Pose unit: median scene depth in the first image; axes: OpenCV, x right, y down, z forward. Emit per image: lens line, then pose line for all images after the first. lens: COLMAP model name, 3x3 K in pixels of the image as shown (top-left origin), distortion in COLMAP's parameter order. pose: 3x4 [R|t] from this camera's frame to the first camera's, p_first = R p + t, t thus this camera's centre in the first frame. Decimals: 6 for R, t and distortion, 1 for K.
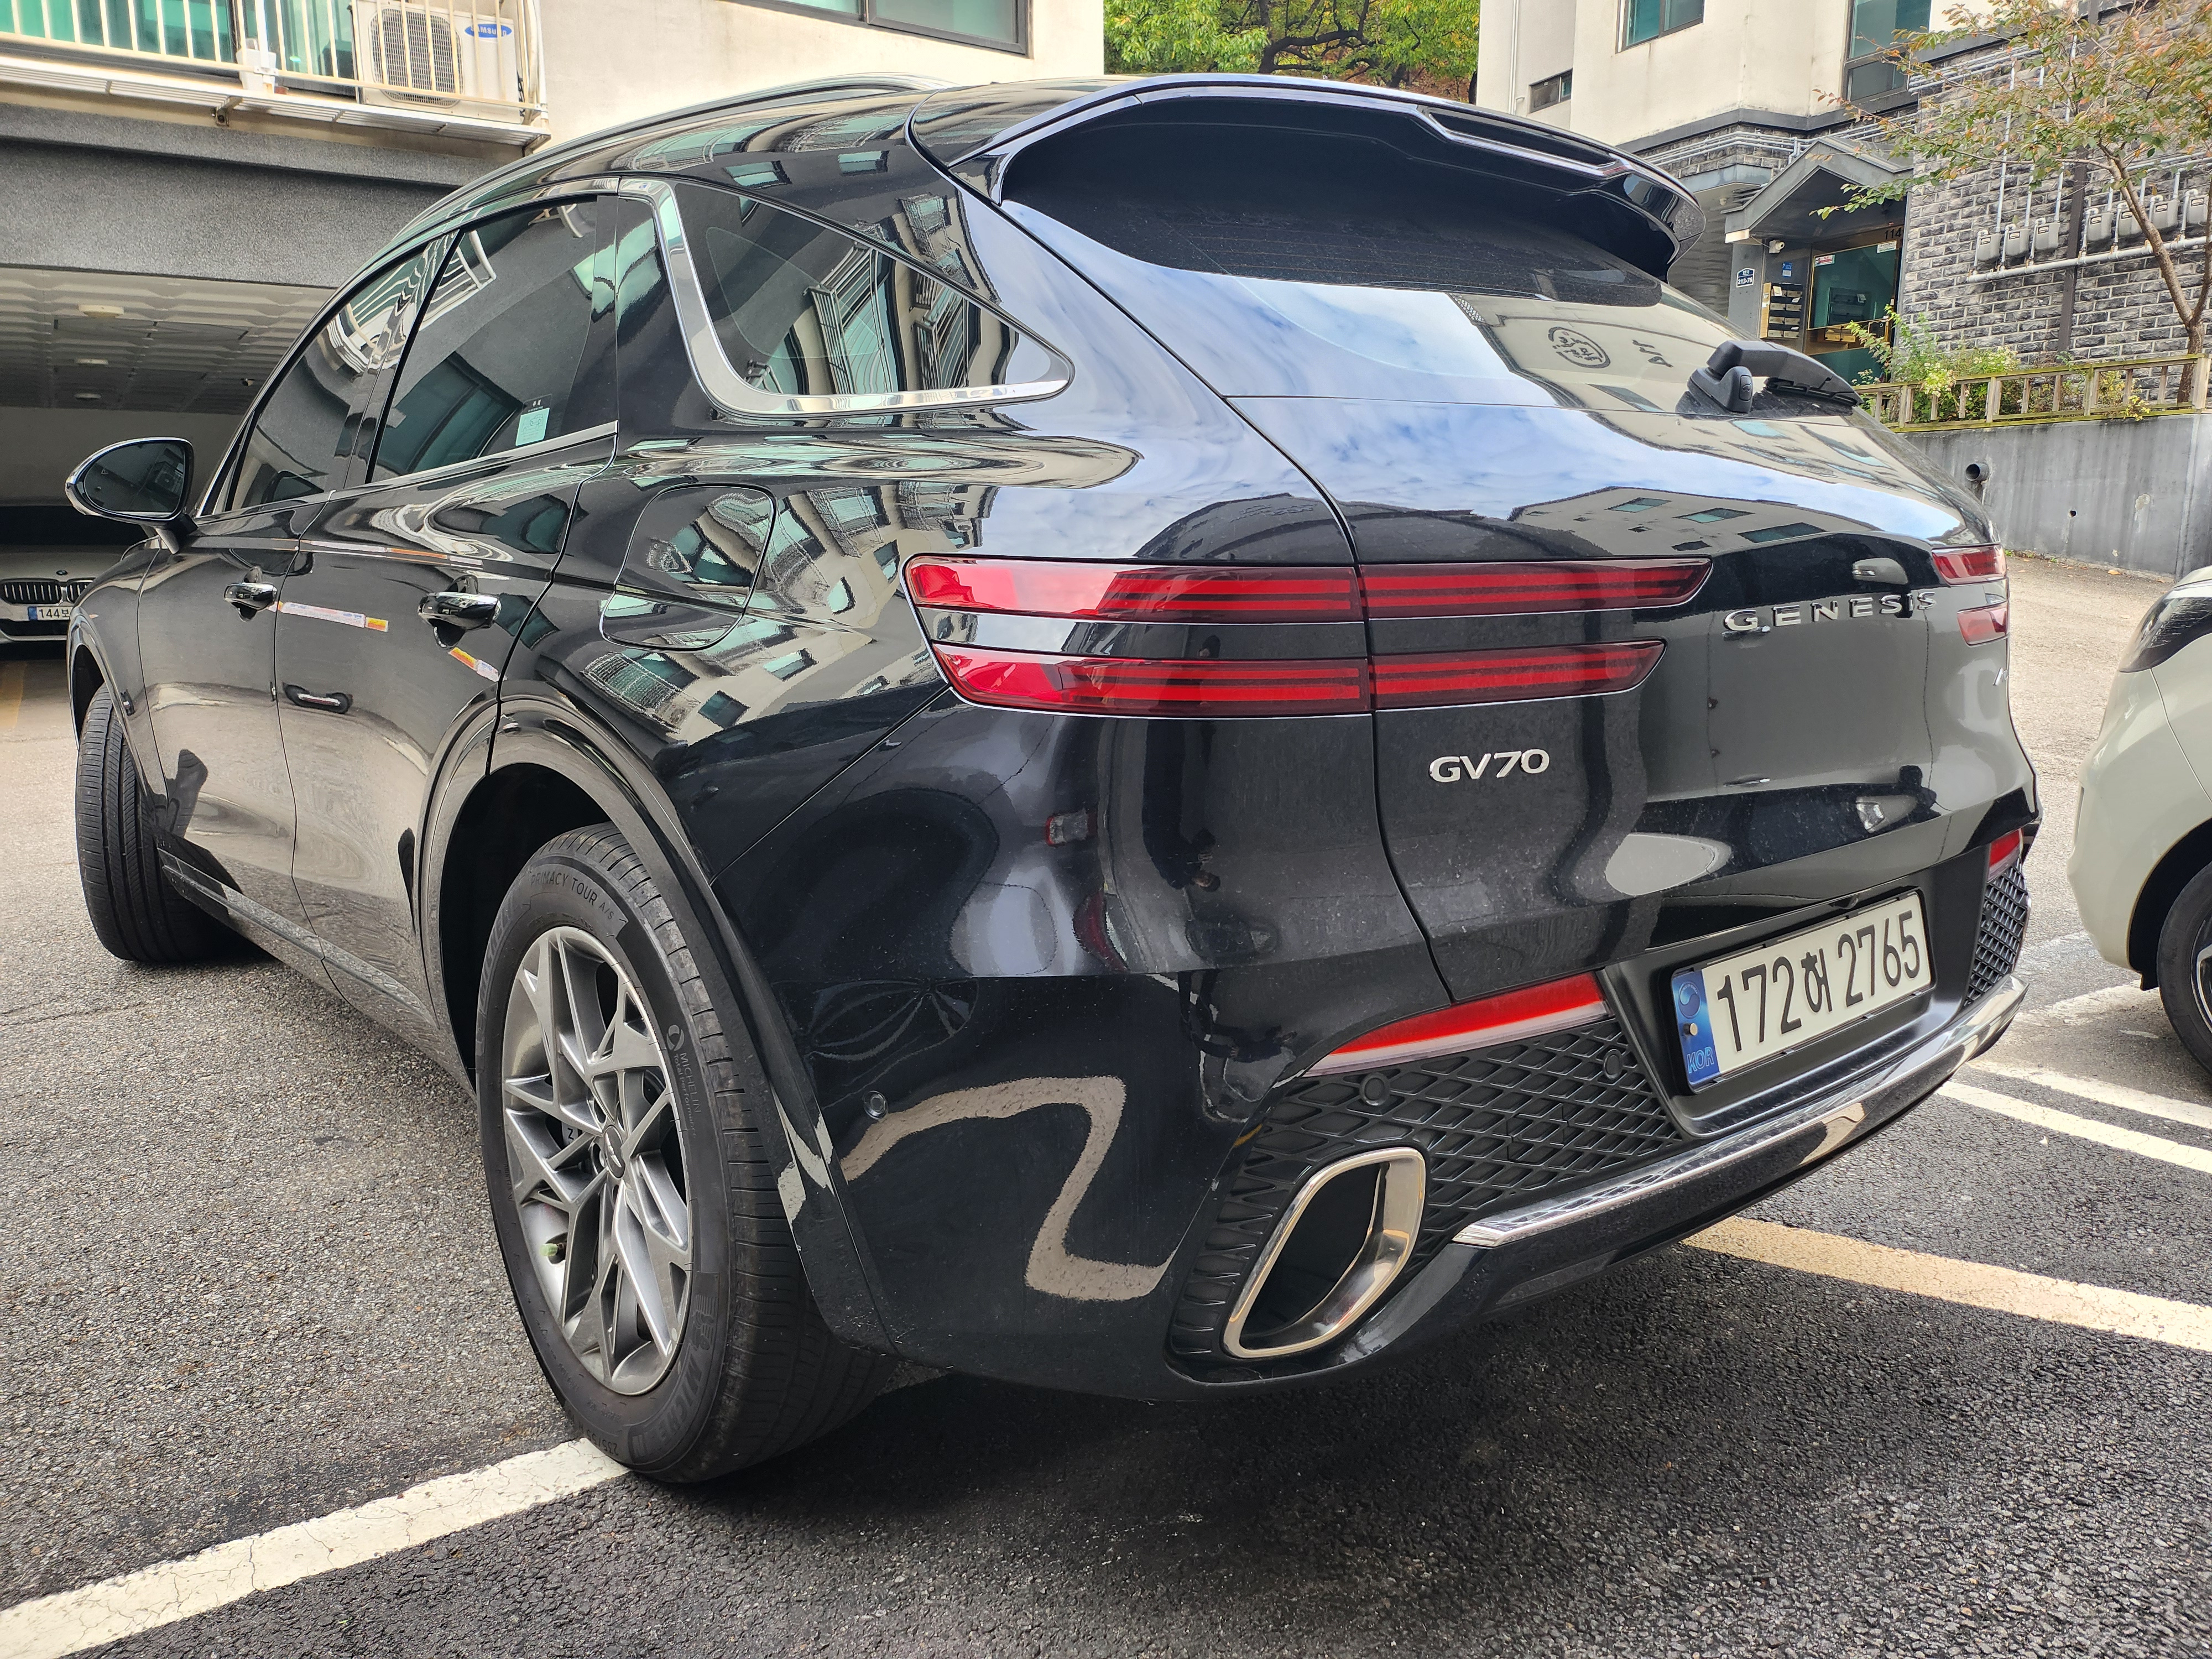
lens RADIAL K [[1603.9, 0, 1106.0], [0, 1603.9, 829.5], [0, 0, 1]] dist [0.003027, -0.002367]
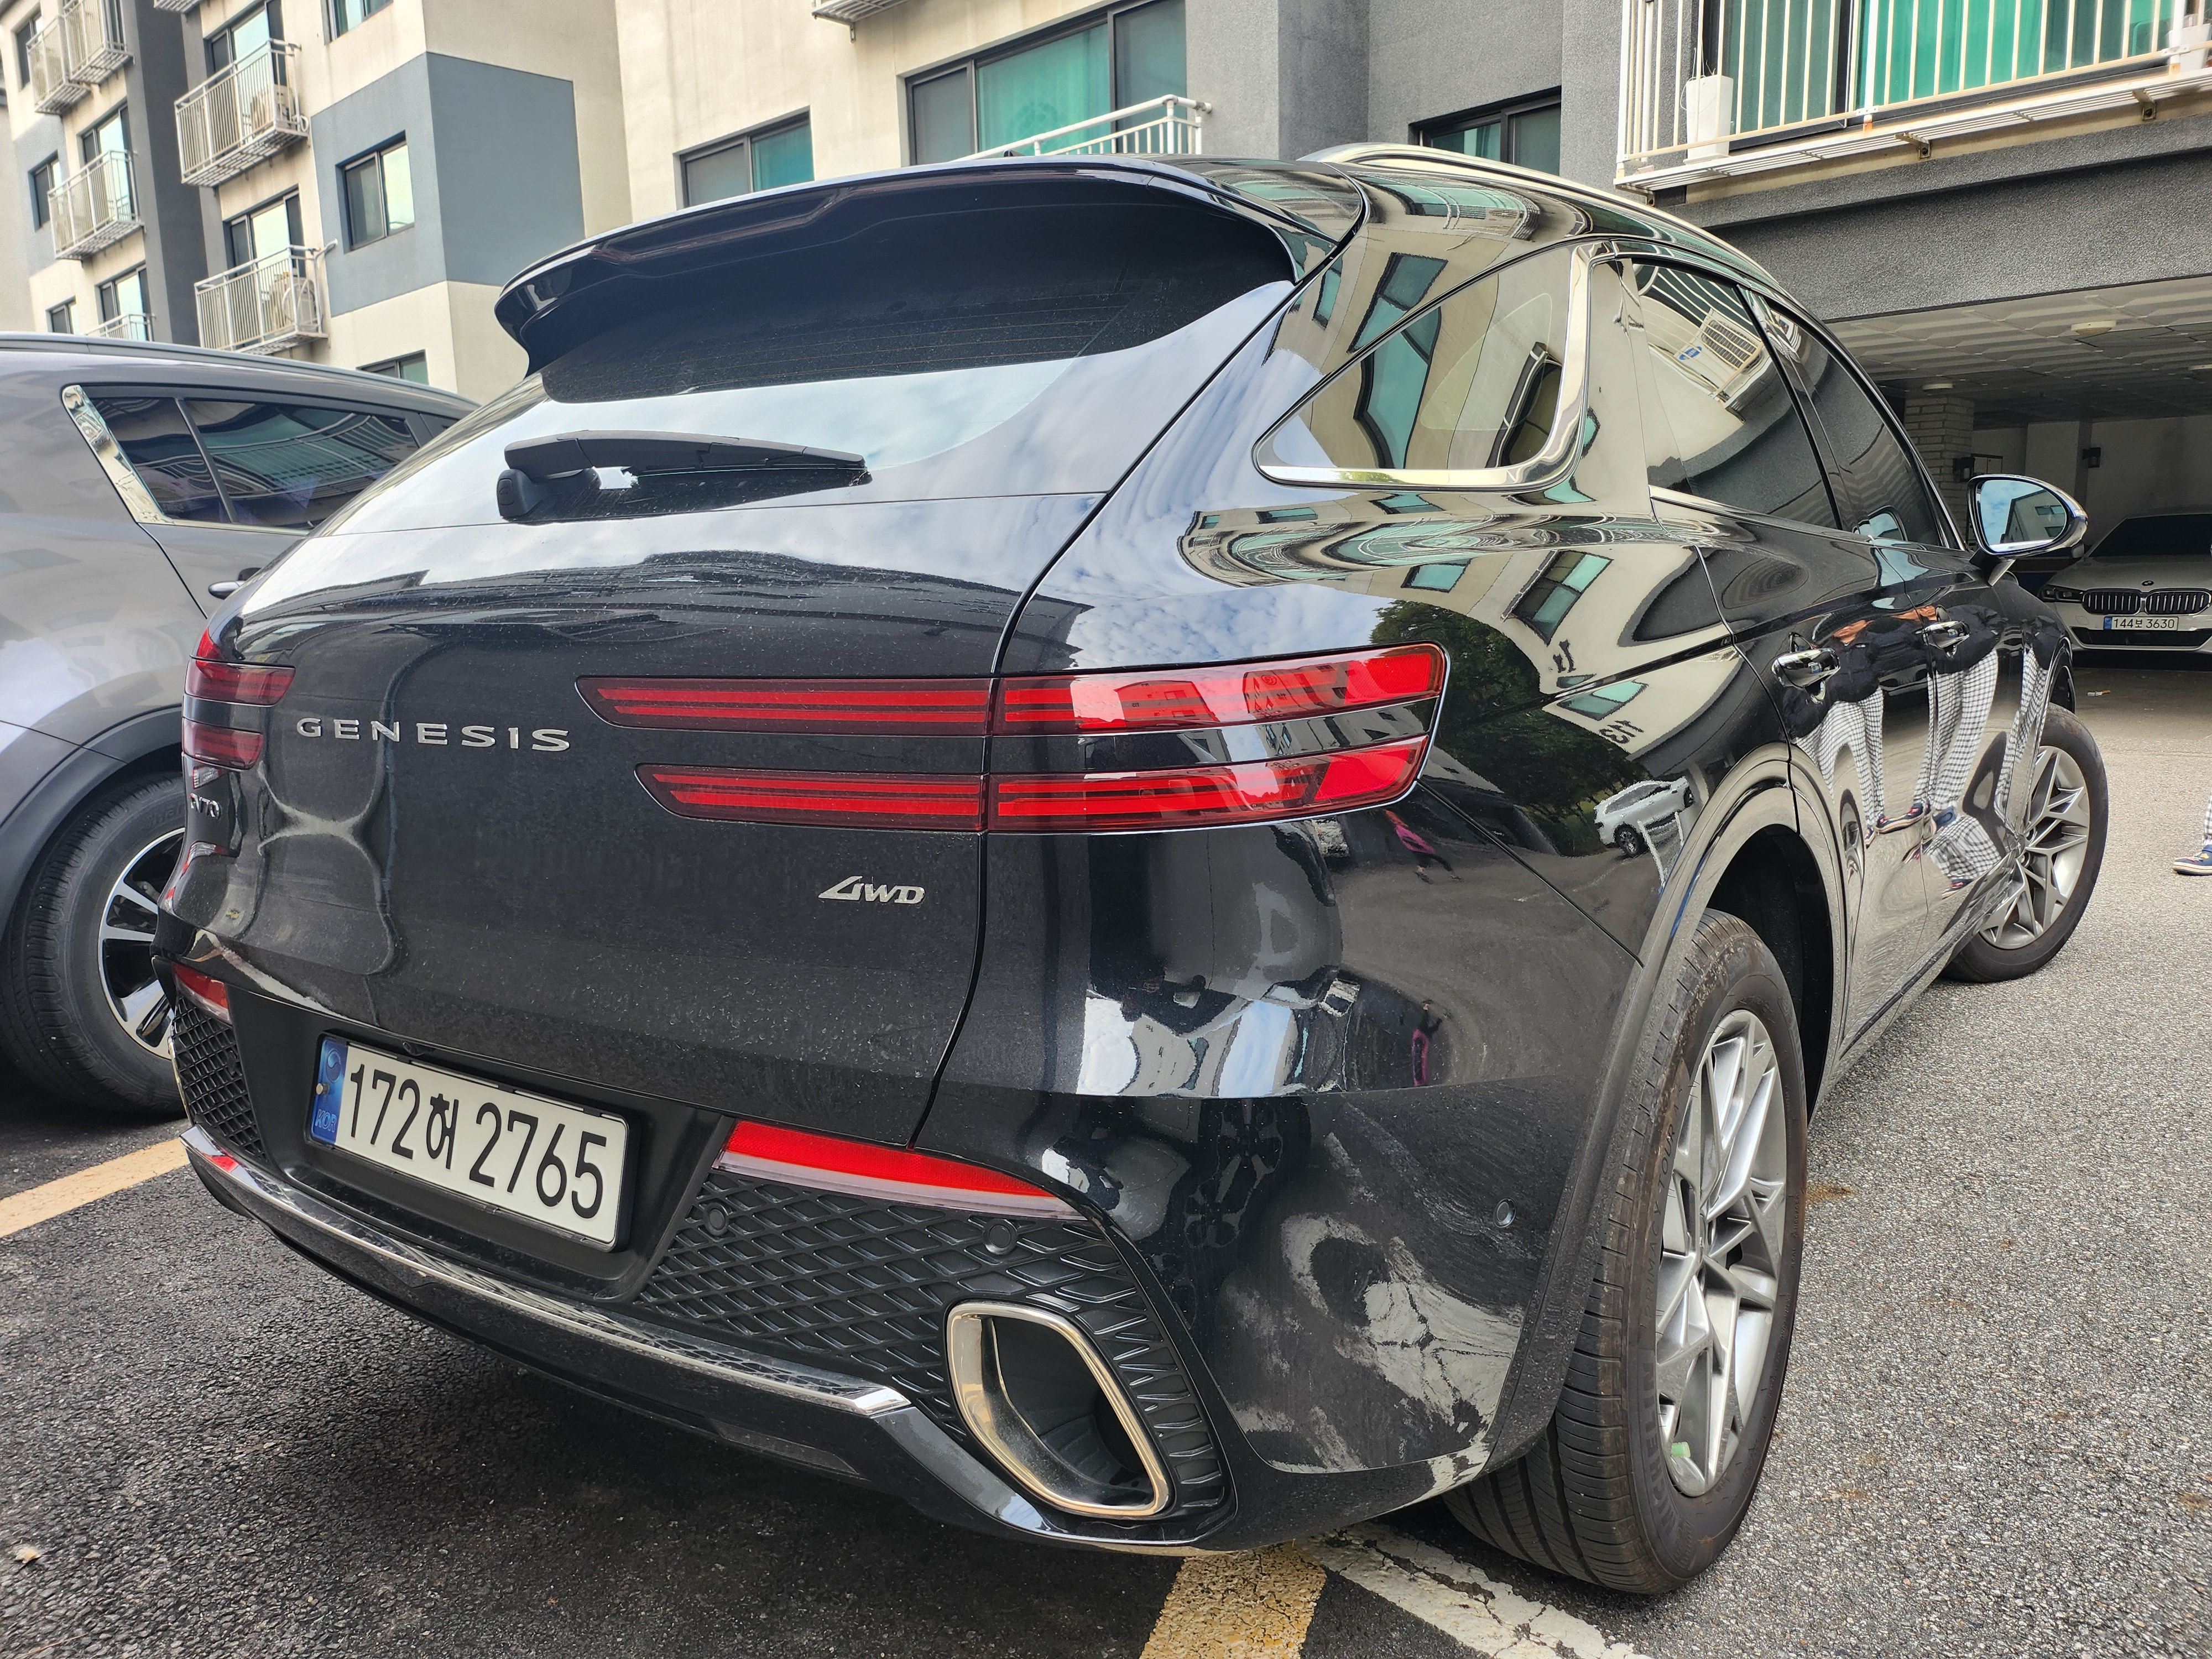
lens RADIAL K [[1564.4, 0, 1035.0], [0, 1564.4, 821.9], [0, 0, 1]] dist [-0.019132, 0.004625]
pose [[0.223810, 0.152640, -0.962606, 1.273700], [-0.151534, 0.981099, 0.120341, -0.223732], [0.962781, 0.118934, 0.242710, 1.023163]]
